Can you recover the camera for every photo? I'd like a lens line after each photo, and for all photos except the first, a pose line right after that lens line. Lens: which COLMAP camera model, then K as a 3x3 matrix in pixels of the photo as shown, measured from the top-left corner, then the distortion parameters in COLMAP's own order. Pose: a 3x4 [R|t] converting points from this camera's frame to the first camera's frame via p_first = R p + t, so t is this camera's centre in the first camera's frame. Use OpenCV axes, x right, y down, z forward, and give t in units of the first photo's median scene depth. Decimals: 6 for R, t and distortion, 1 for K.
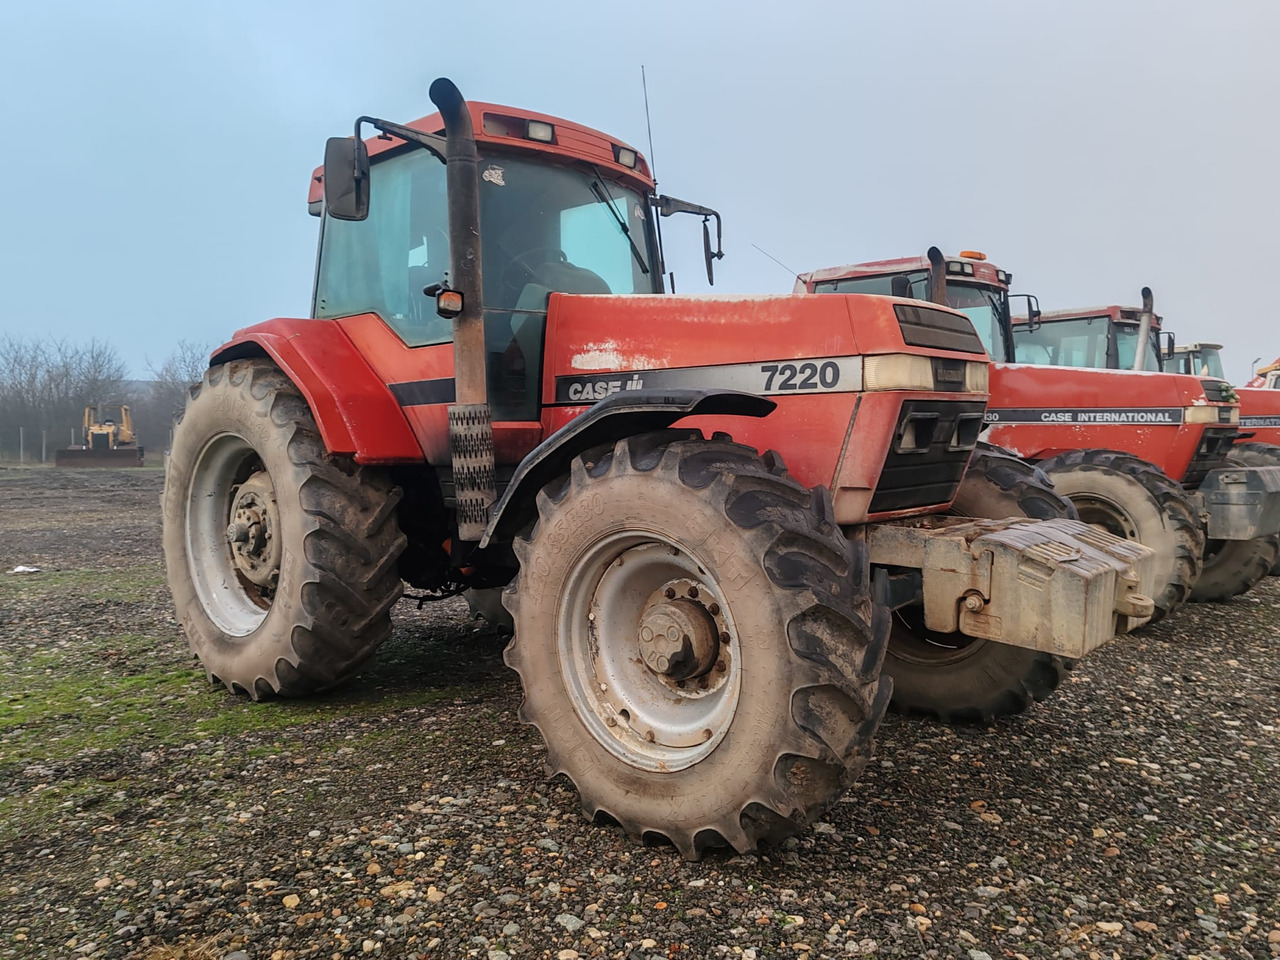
lens RADIAL K [[998.2, 0, 635.0], [0, 998.2, 474.6], [0, 0, 1]] dist [0.038395, -0.021798]
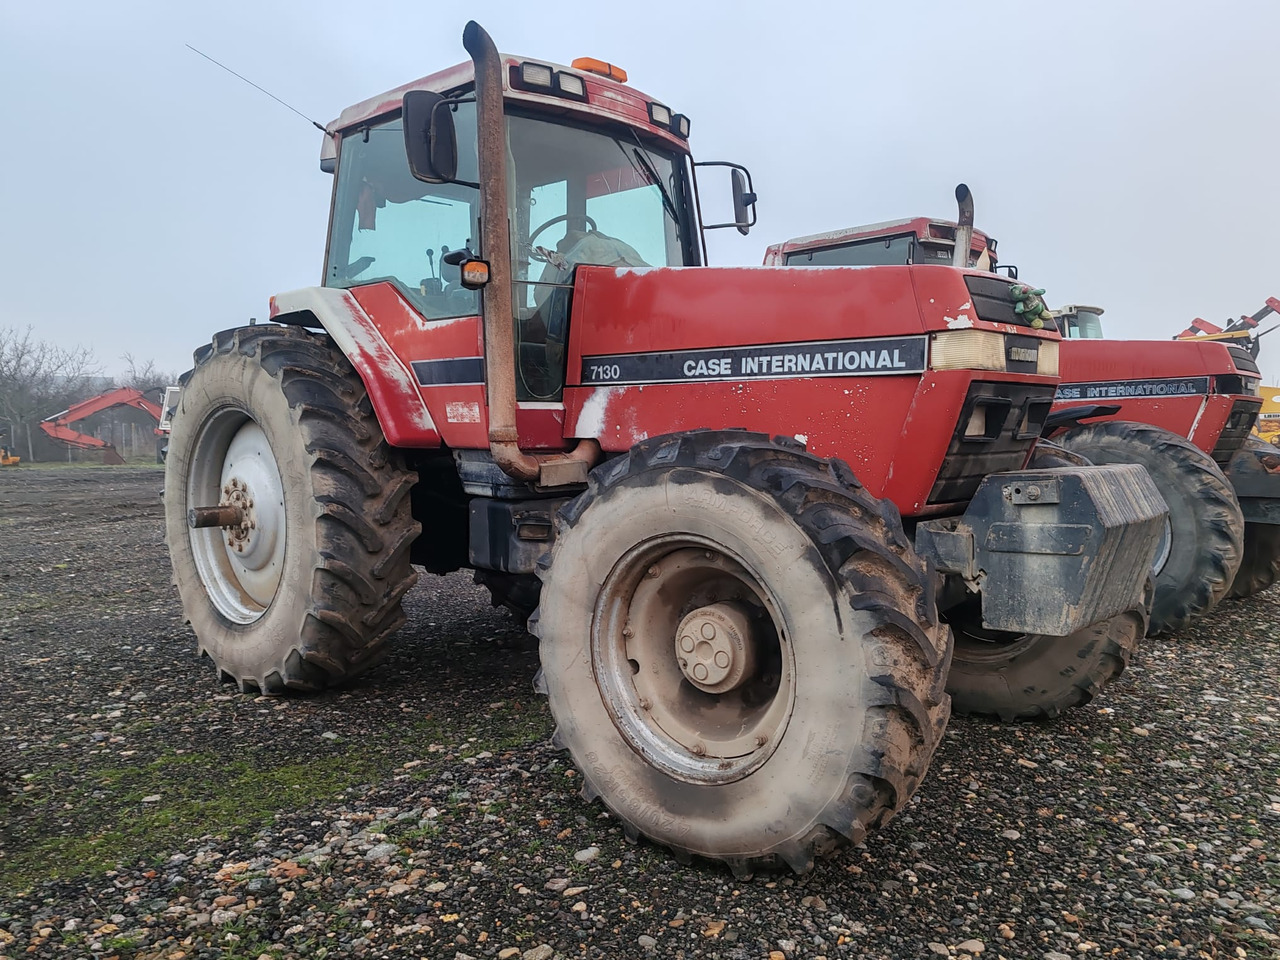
lens RADIAL K [[998.2, 0, 641.9], [0, 998.2, 476.1], [0, 0, 1]] dist [0.038395, -0.021798]
pose [[0.996990, -0.013221, 0.076390, 0.393862], [0.012723, 0.999895, 0.007004, -0.009201], [-0.076474, -0.006011, 0.997053, 0.582982]]
